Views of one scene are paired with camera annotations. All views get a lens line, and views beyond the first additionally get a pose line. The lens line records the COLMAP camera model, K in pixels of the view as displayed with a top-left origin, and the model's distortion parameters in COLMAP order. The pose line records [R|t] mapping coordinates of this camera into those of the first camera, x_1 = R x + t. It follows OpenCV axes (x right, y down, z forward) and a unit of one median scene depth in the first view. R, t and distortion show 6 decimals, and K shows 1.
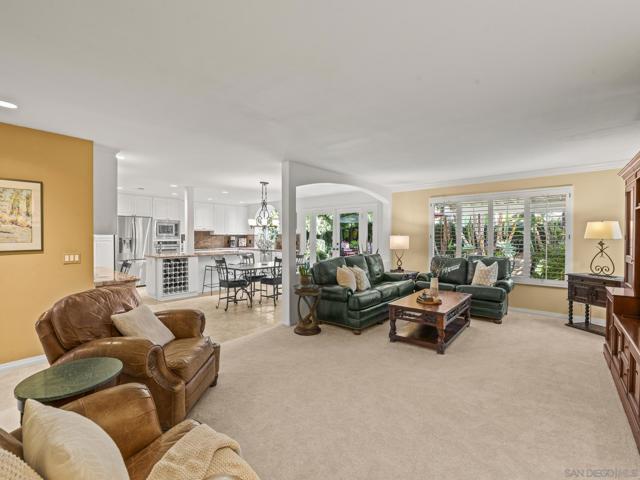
lens RADIAL K [[288.5, 0, 318.0], [0, 288.5, 241.1], [0, 0, 1]] dist [-0.002719, 0.001358]
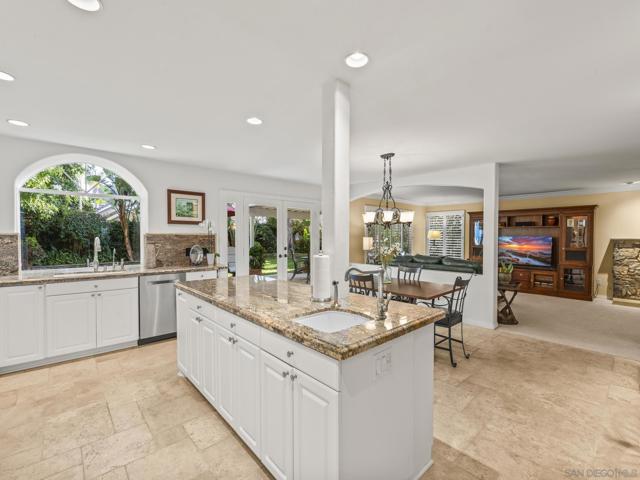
lens RADIAL K [[288.5, 0, 315.4], [0, 288.5, 242.5], [0, 0, 1]] dist [-0.002719, 0.001358]
pose [[0.118611, -0.021488, 0.992708, -0.767928], [0.016553, 0.999670, 0.019661, -0.021609], [-0.992803, 0.014101, 0.118928, 0.983232]]
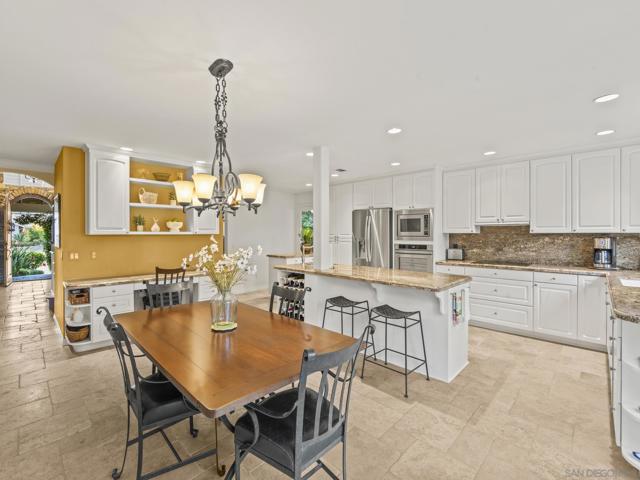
lens RADIAL K [[288.5, 0, 316.0], [0, 288.5, 235.3], [0, 0, 1]] dist [-0.002719, 0.001358]
pose [[-0.047956, 0.000853, -0.998849, 0.110903], [-0.018322, 0.999831, 0.001733, -0.019966], [0.998681, 0.018384, -0.047932, 1.015247]]
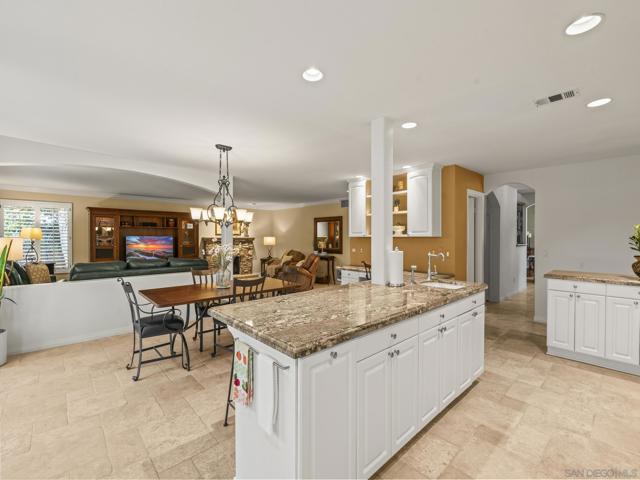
lens RADIAL K [[288.5, 0, 322.6], [0, 288.5, 238.6], [0, 0, 1]] dist [-0.002719, 0.001358]
pose [[-0.995533, 0.000158, 0.094413, -0.400160], [0.002522, 0.999686, 0.024922, -0.028388], [-0.094379, 0.025049, -0.995221, 1.418904]]
